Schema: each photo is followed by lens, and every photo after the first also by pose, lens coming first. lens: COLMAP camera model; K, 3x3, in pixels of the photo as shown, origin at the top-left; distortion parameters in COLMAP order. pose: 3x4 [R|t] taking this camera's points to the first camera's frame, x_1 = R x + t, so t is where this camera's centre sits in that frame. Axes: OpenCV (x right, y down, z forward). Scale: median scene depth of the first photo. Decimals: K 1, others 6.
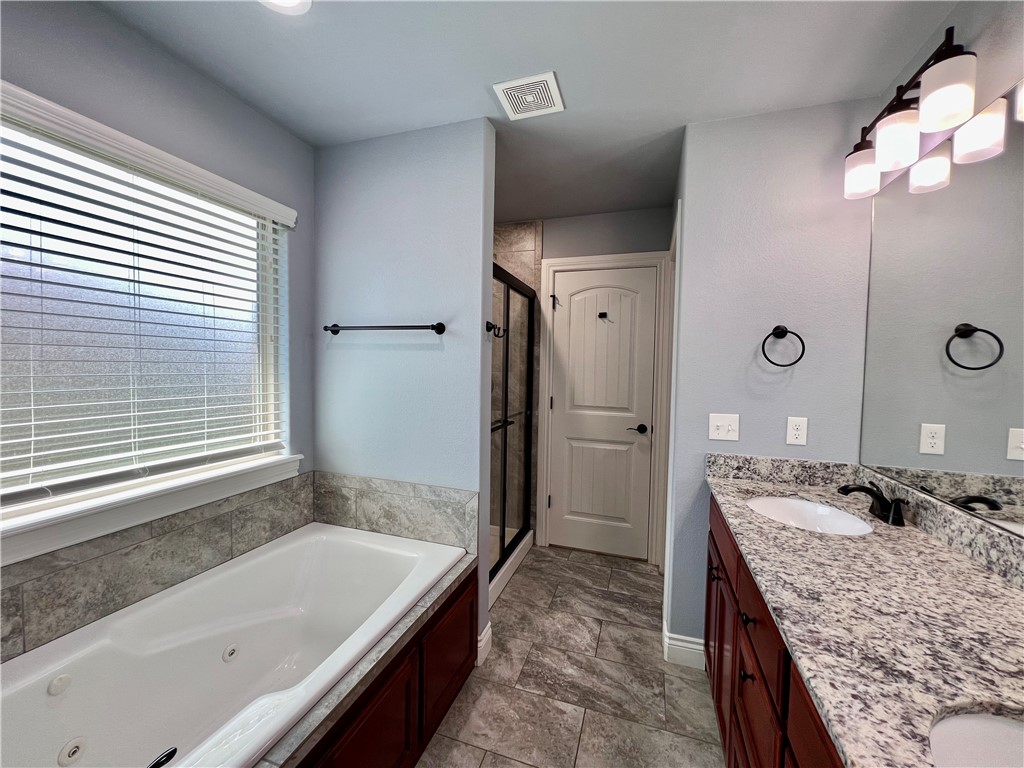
lens RADIAL K [[410.5, 0, 510.2], [0, 410.5, 384.4], [0, 0, 1]] dist [-0.003361, 0.000696]
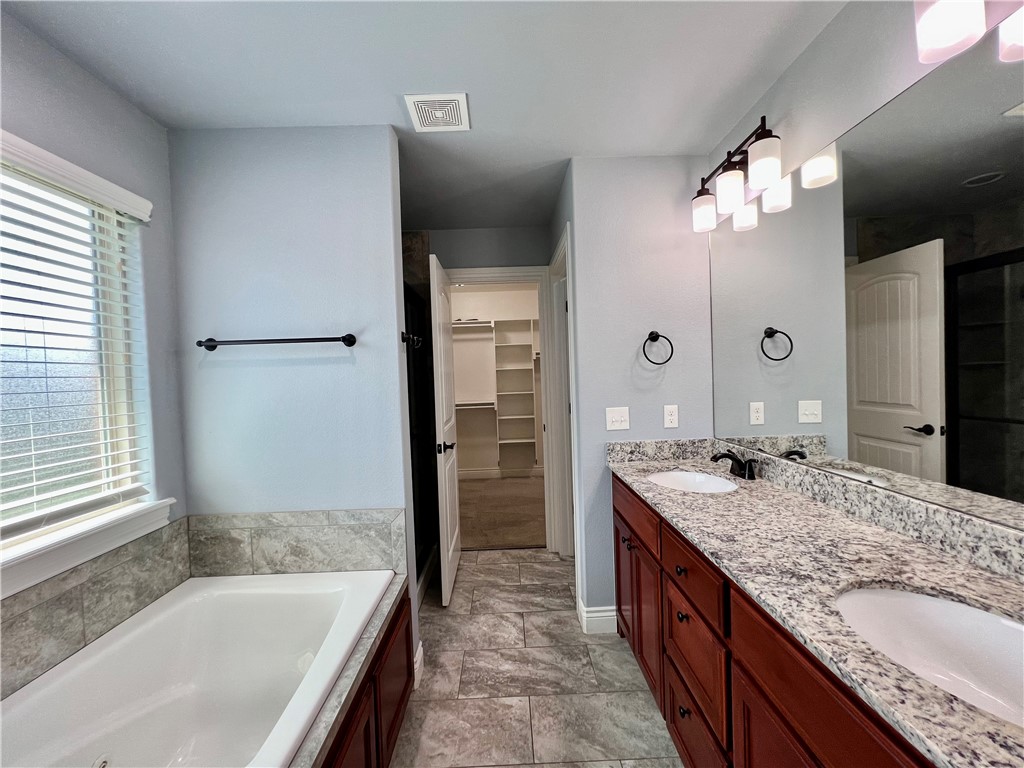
lens RADIAL K [[410.5, 0, 511.1], [0, 410.5, 385.0], [0, 0, 1]] dist [-0.003361, 0.000696]
pose [[0.940635, -0.060085, 0.334058, -0.154735], [0.067126, 0.997699, -0.009564, -0.001056], [-0.332715, 0.031420, 0.942504, -0.002893]]
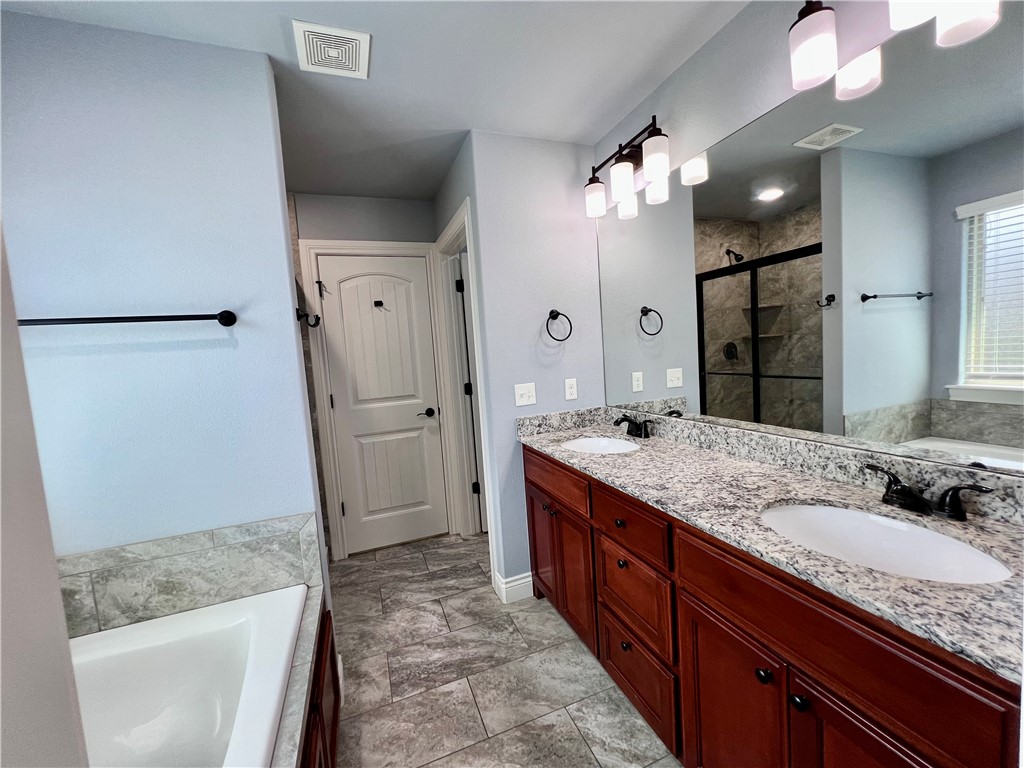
lens RADIAL K [[410.5, 0, 511.2], [0, 410.5, 384.3], [0, 0, 1]] dist [-0.003361, 0.000696]
pose [[0.766992, -0.123936, 0.629574, -0.280433], [0.112503, 0.991945, 0.058212, -0.000724], [-0.631717, 0.026181, 0.774757, 0.090698]]
